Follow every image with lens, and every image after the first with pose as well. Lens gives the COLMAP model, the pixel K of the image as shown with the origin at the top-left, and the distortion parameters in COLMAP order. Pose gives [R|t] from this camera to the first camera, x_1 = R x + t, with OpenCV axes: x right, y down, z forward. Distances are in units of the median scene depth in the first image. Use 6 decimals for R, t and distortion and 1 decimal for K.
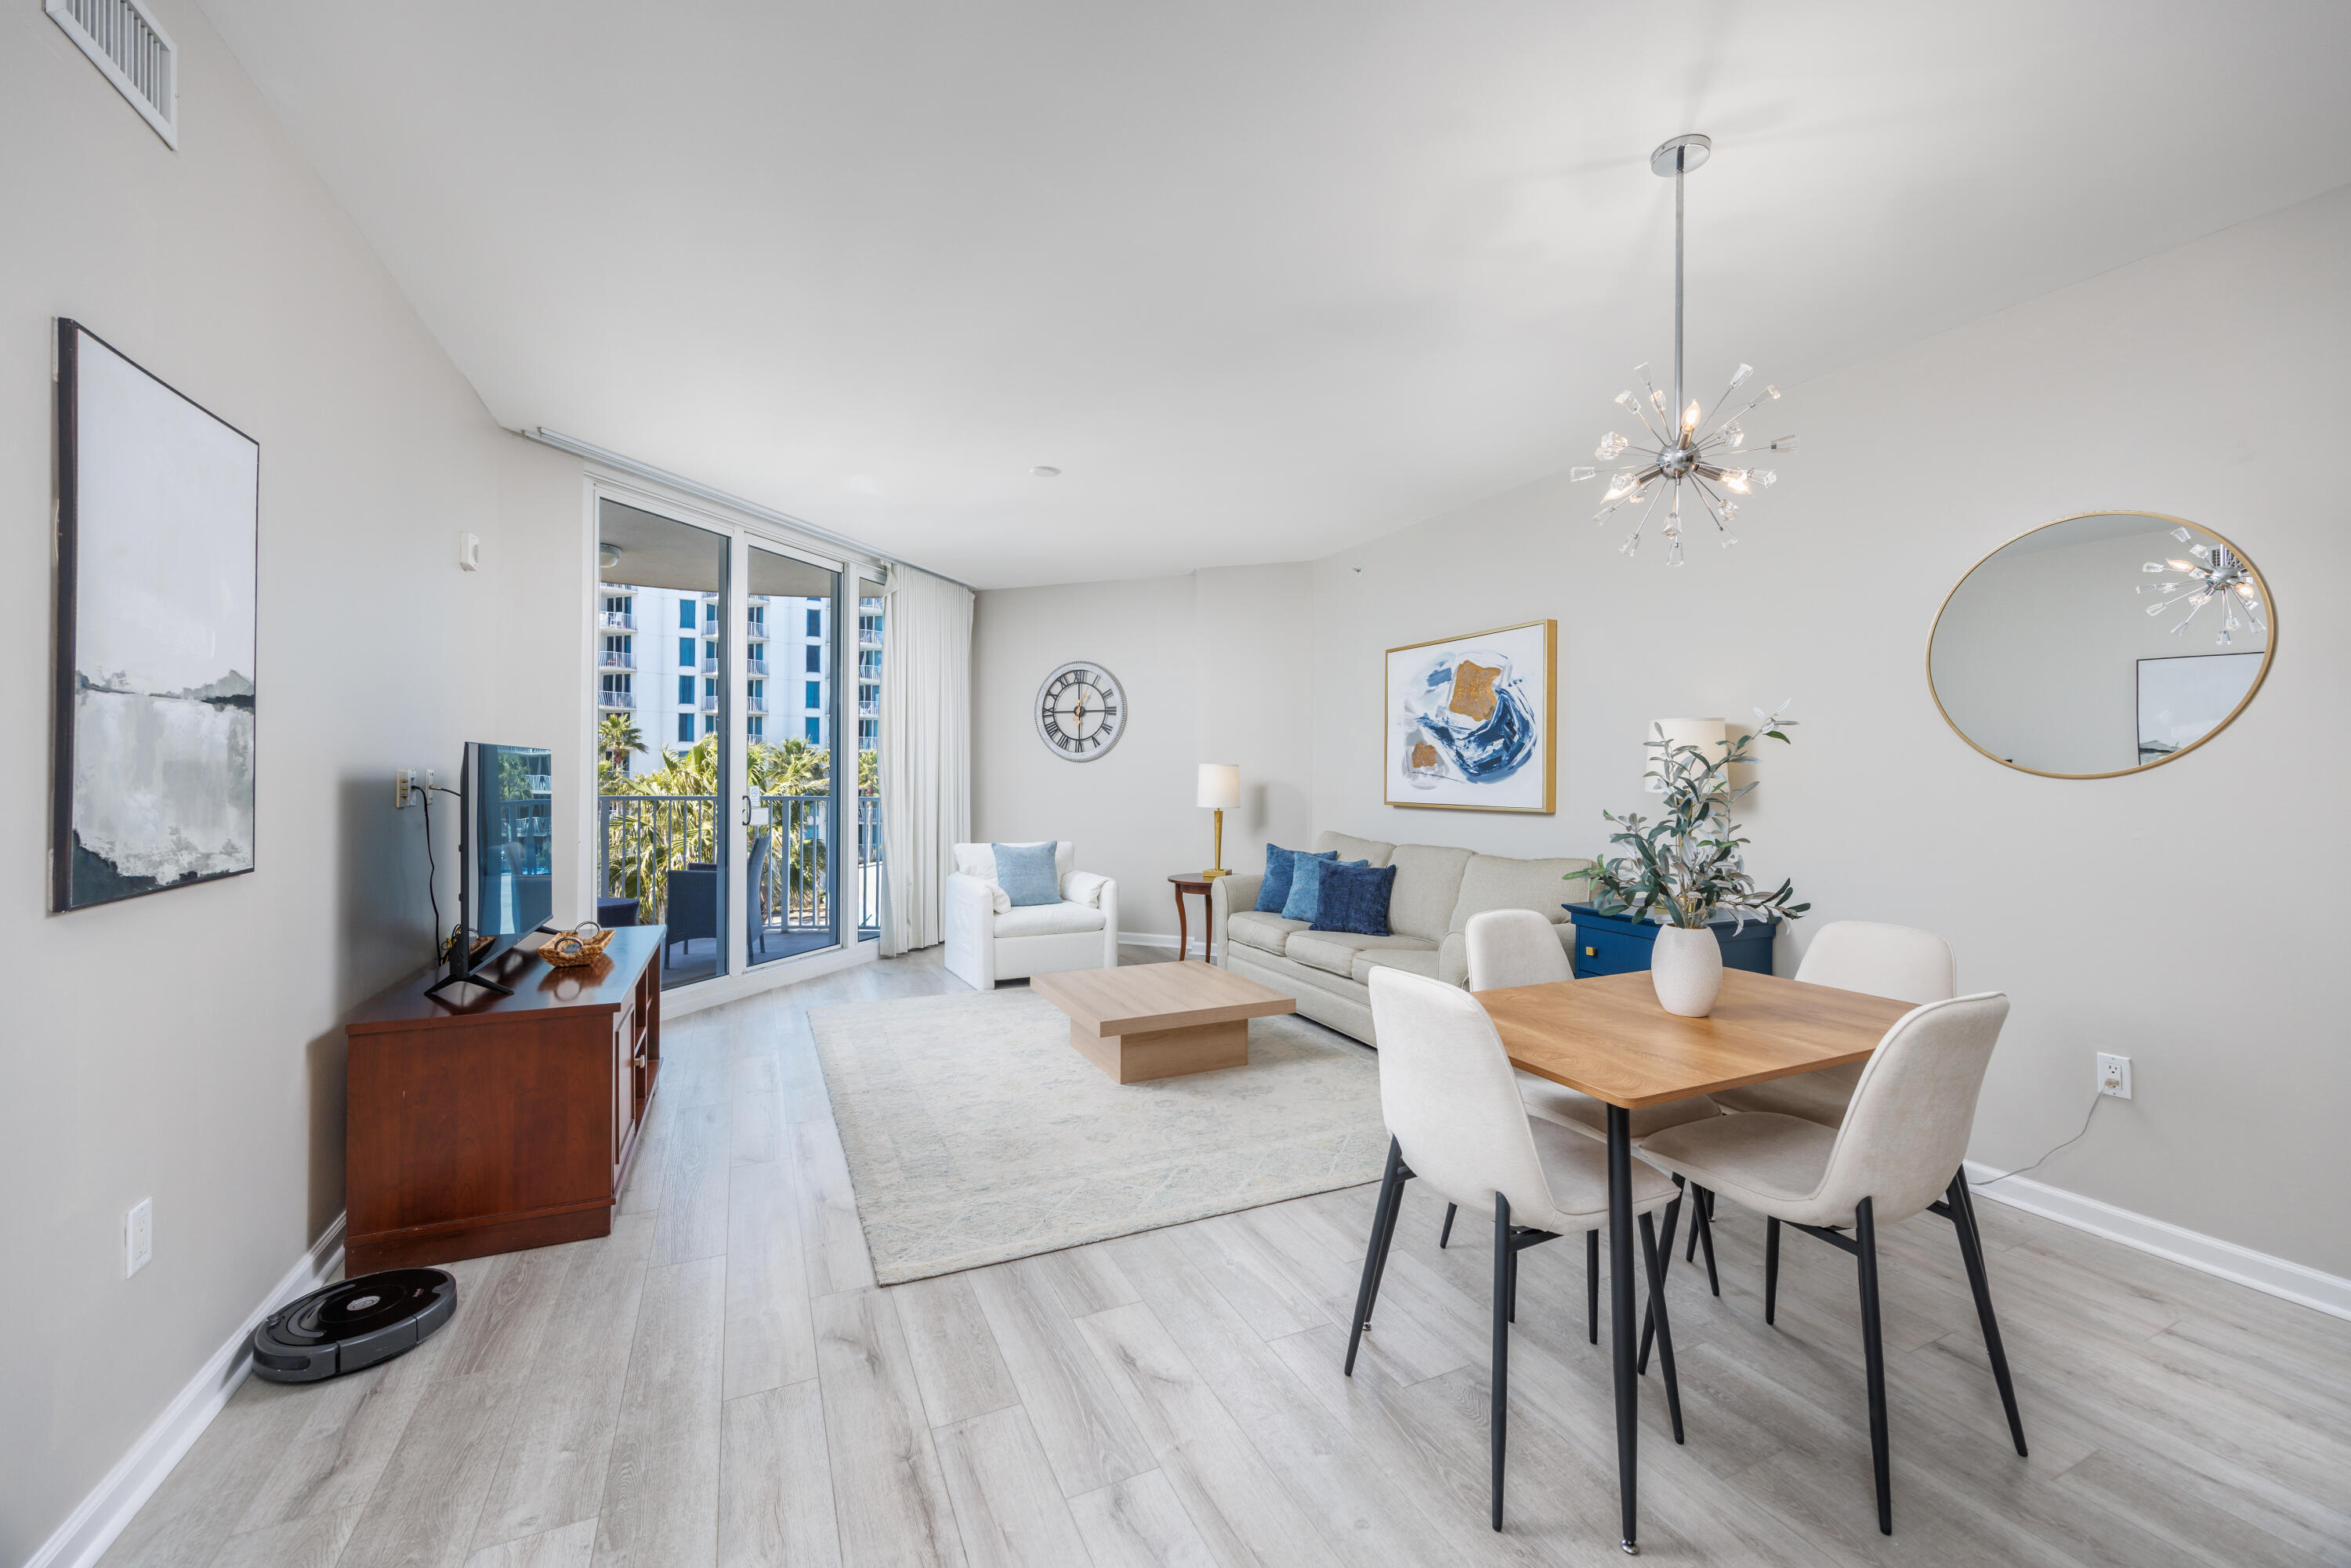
lens RADIAL K [[925.9, 0, 1184.7], [0, 925.9, 773.2], [0, 0, 1]] dist [0.001779, 0.000141]
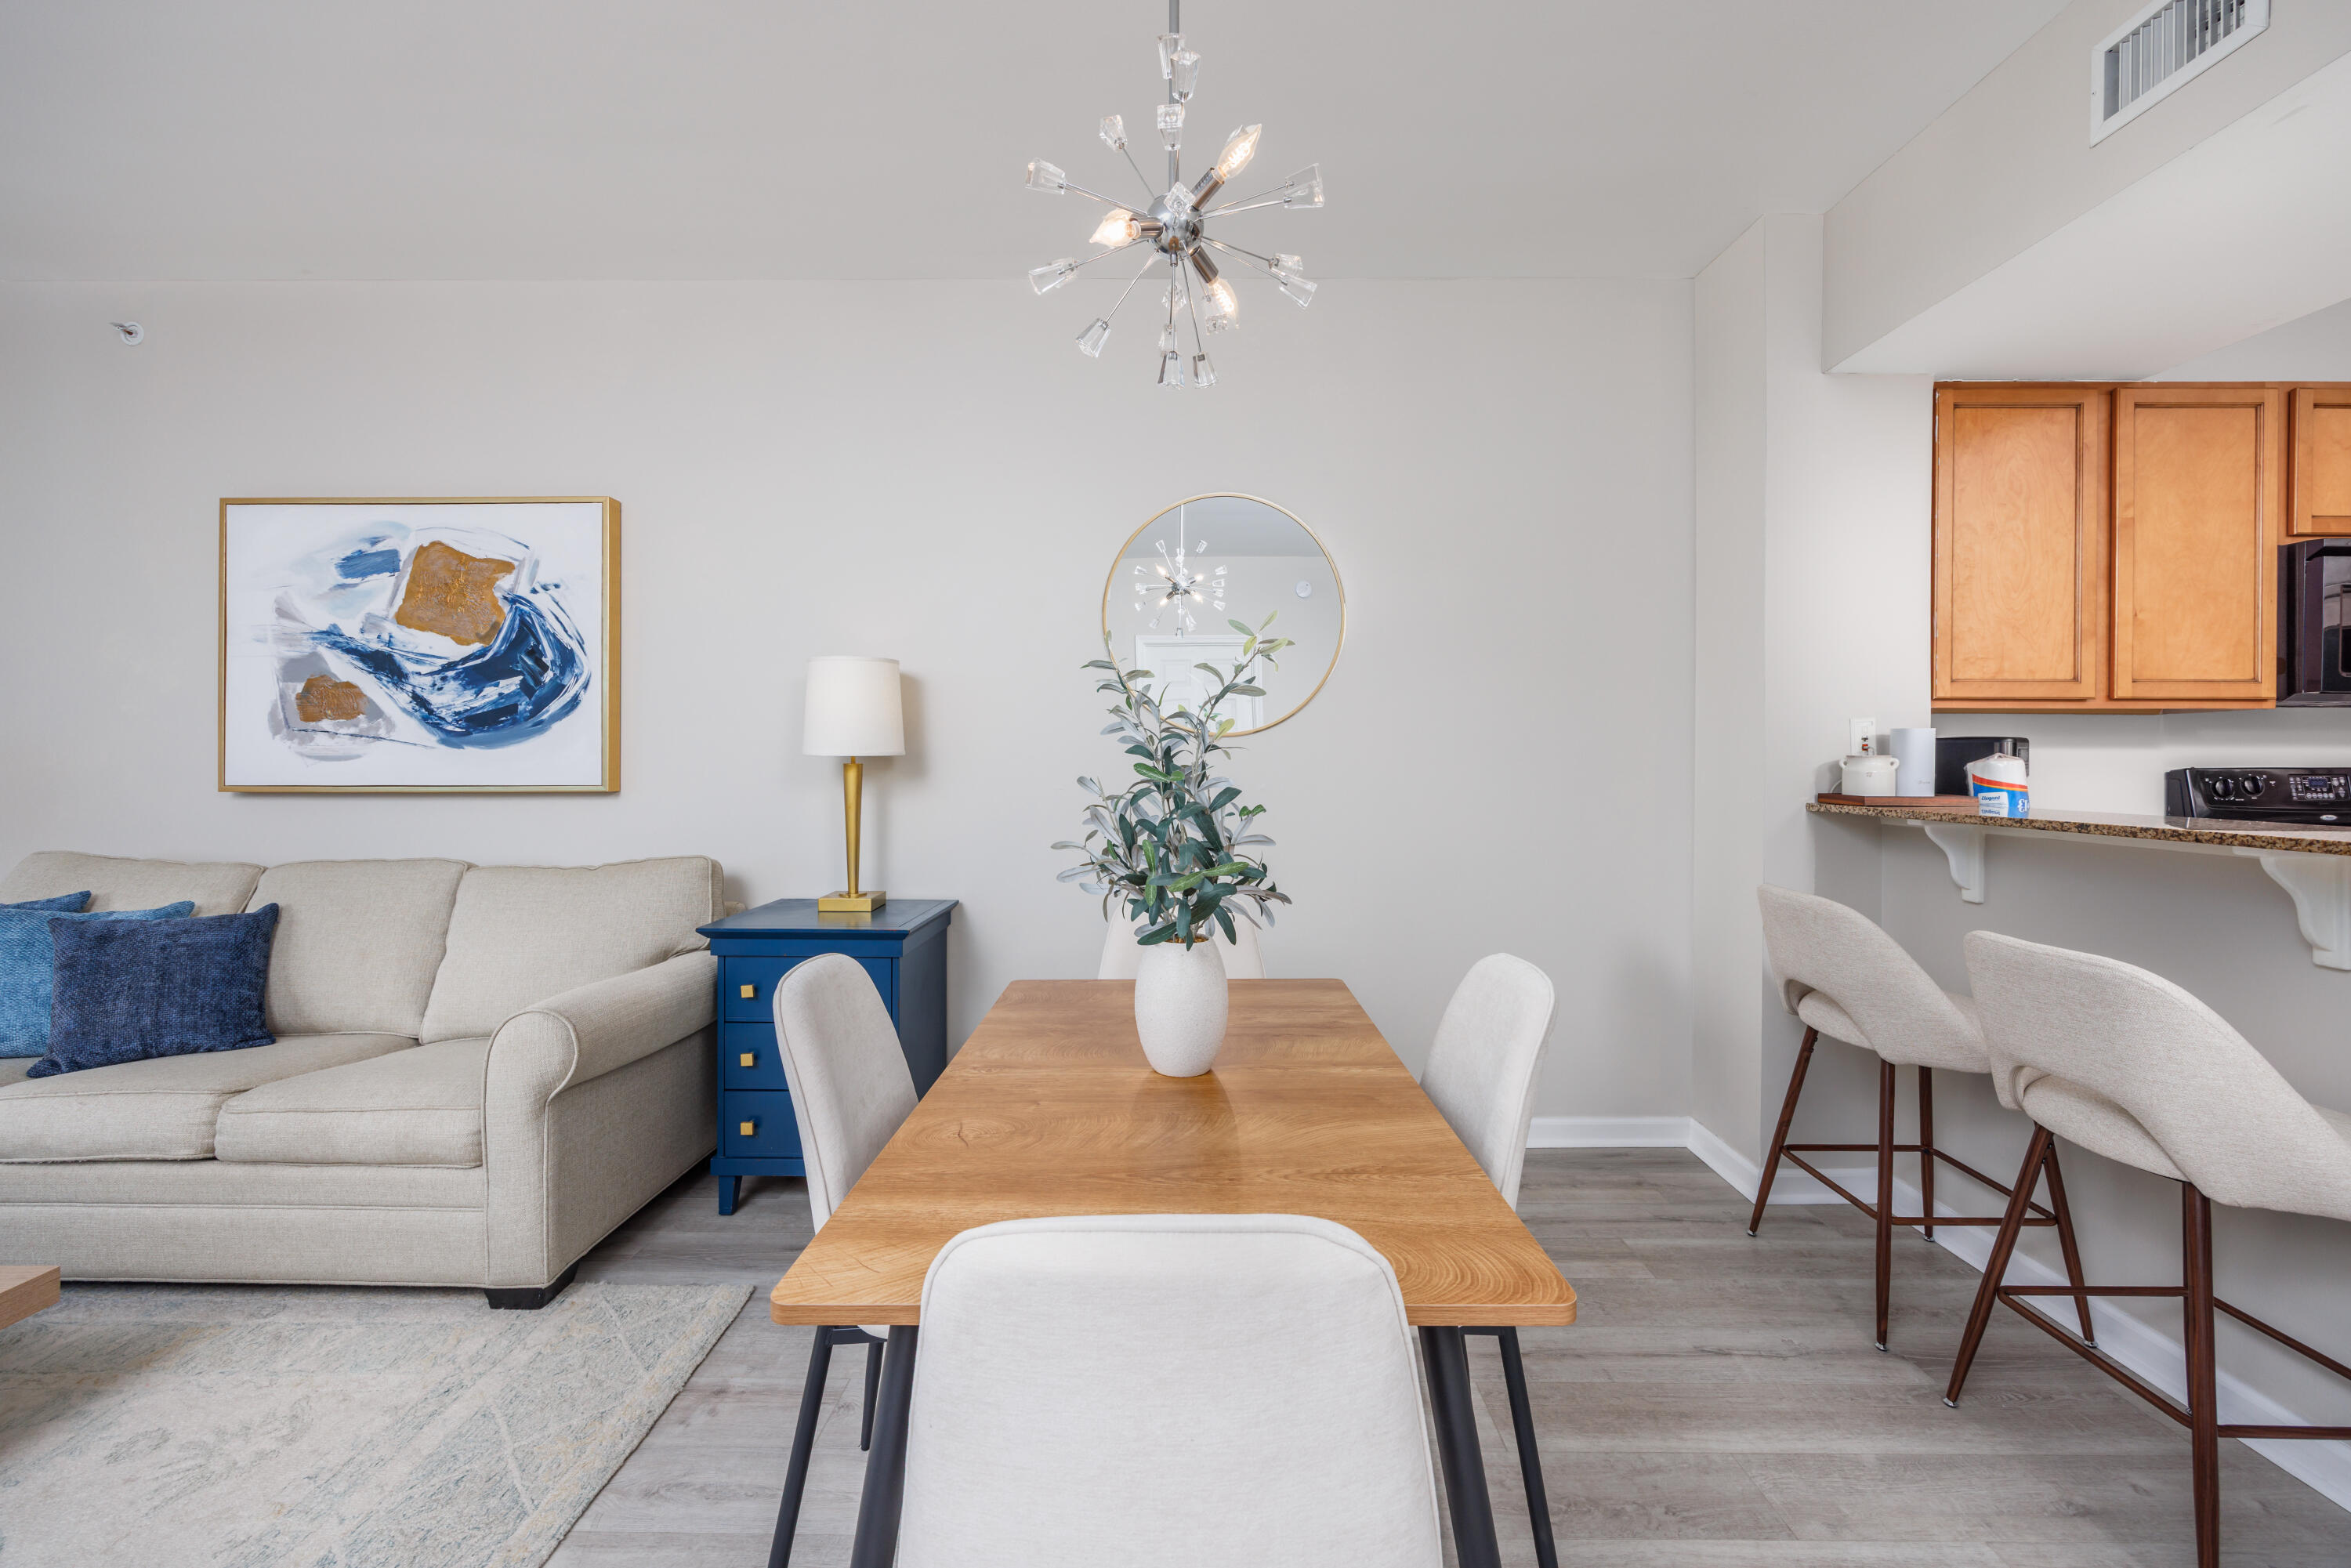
lens RADIAL K [[935.8, 0, 1181.5], [0, 935.8, 761.4], [0, 0, 1]] dist [-0.000520, -0.000203]
pose [[0.437126, -0.007192, 0.899371, -0.024893], [0.000486, 0.999970, 0.007760, 0.013851], [-0.899400, -0.002955, 0.437117, 0.293421]]
